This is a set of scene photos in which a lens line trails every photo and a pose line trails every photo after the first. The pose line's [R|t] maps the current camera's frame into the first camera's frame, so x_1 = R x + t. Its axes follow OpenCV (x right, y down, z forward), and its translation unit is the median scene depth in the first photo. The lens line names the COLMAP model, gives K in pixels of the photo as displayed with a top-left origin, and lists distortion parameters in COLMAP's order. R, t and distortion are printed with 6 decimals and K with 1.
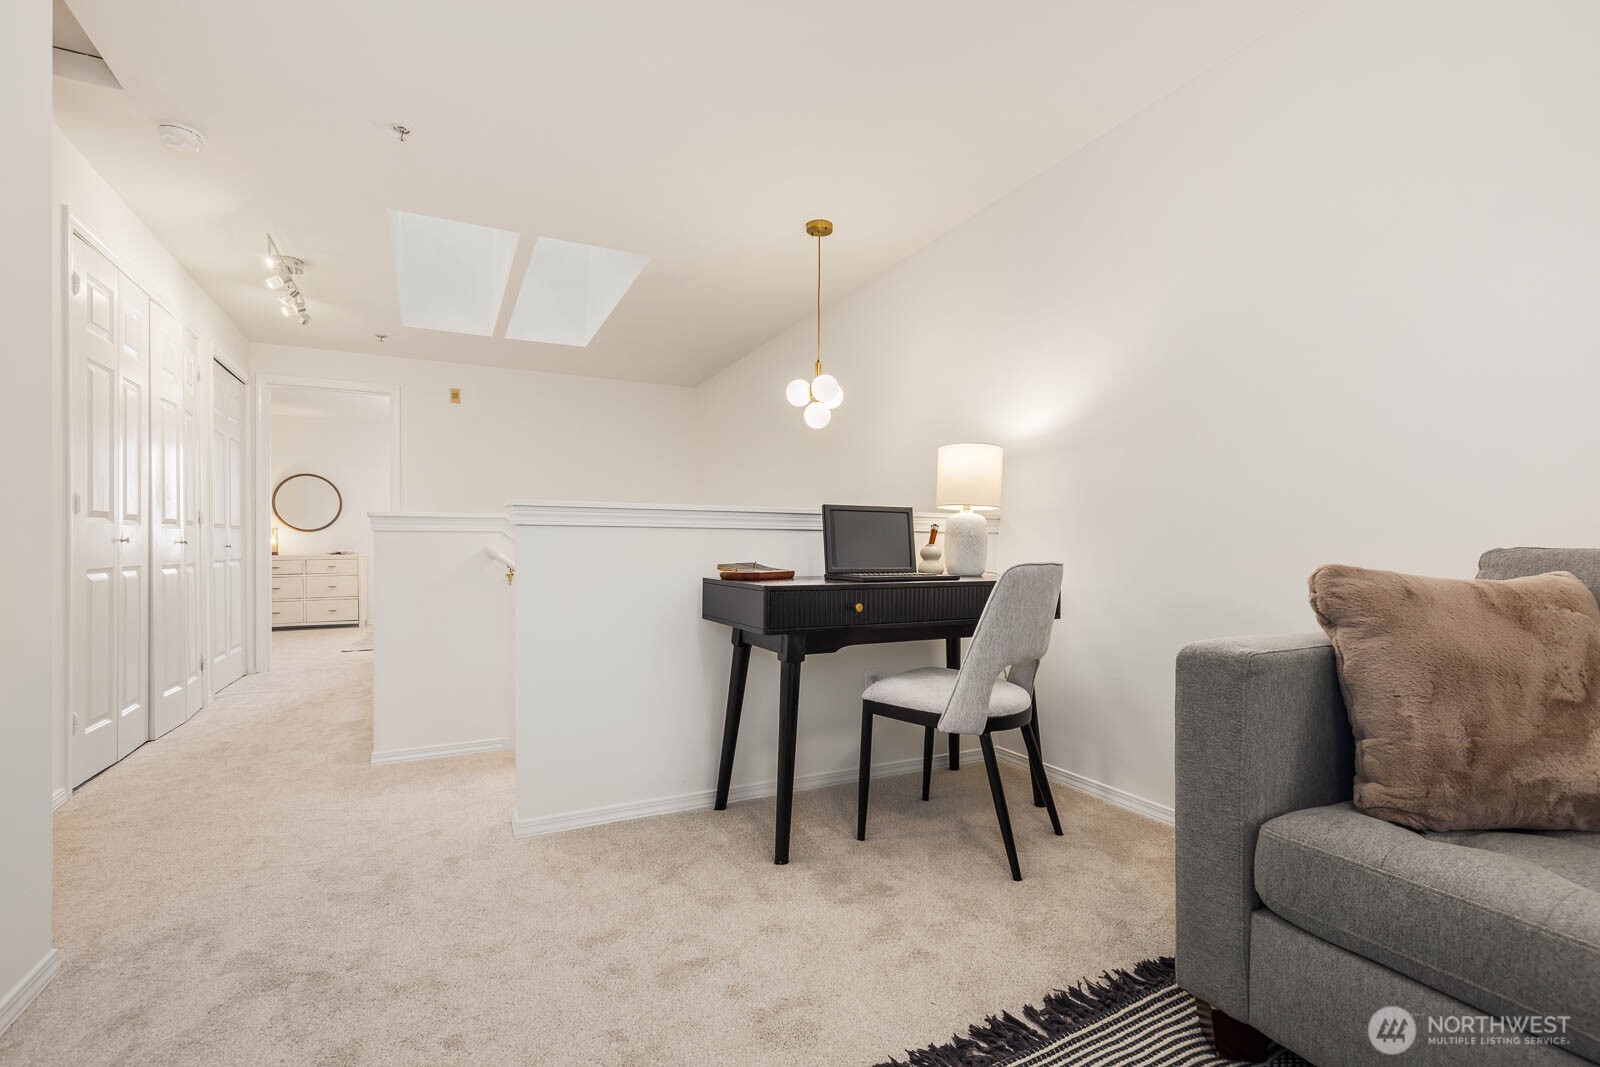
lens RADIAL K [[719.9, 0, 798.4], [0, 719.9, 558.1], [0, 0, 1]] dist [0.002098, -0.000124]
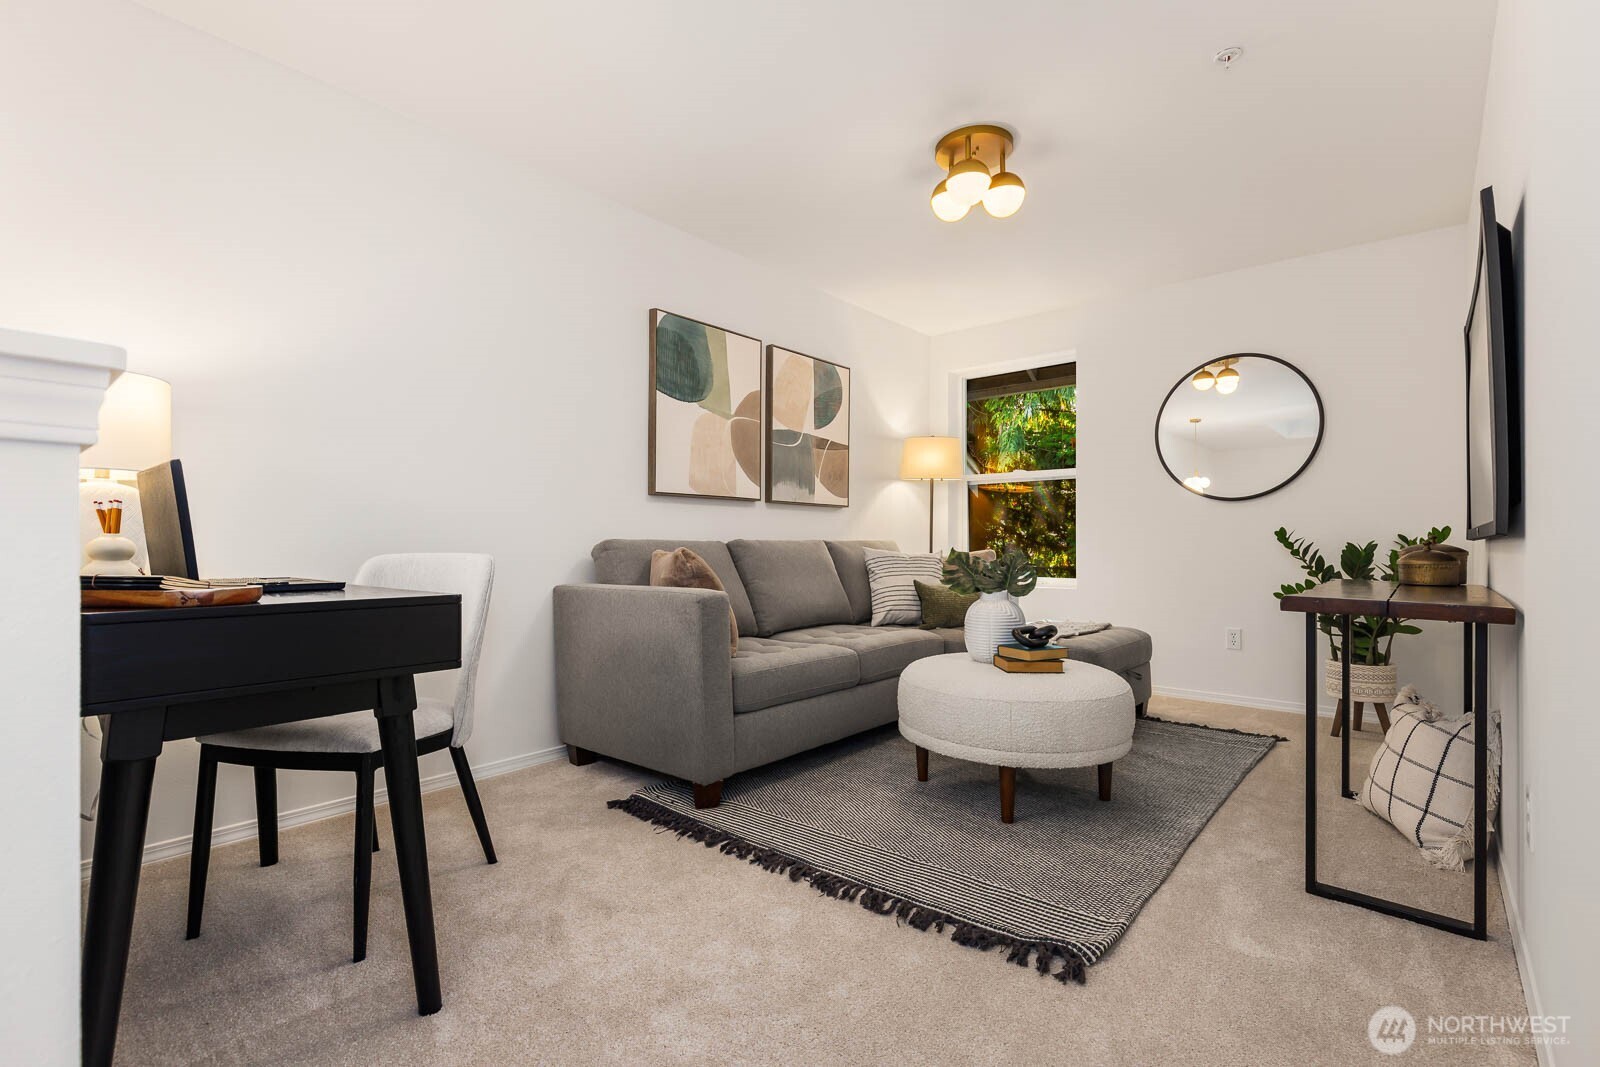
lens RADIAL K [[724.7, 0, 806.5], [0, 724.7, 539.1], [0, 0, 1]] dist [0.006892, -0.000234]
pose [[-0.389389, 0.000860, 0.921073, -0.659917], [0.014360, 0.999884, 0.005137, -0.012281], [-0.920962, 0.015227, -0.389356, 0.786188]]
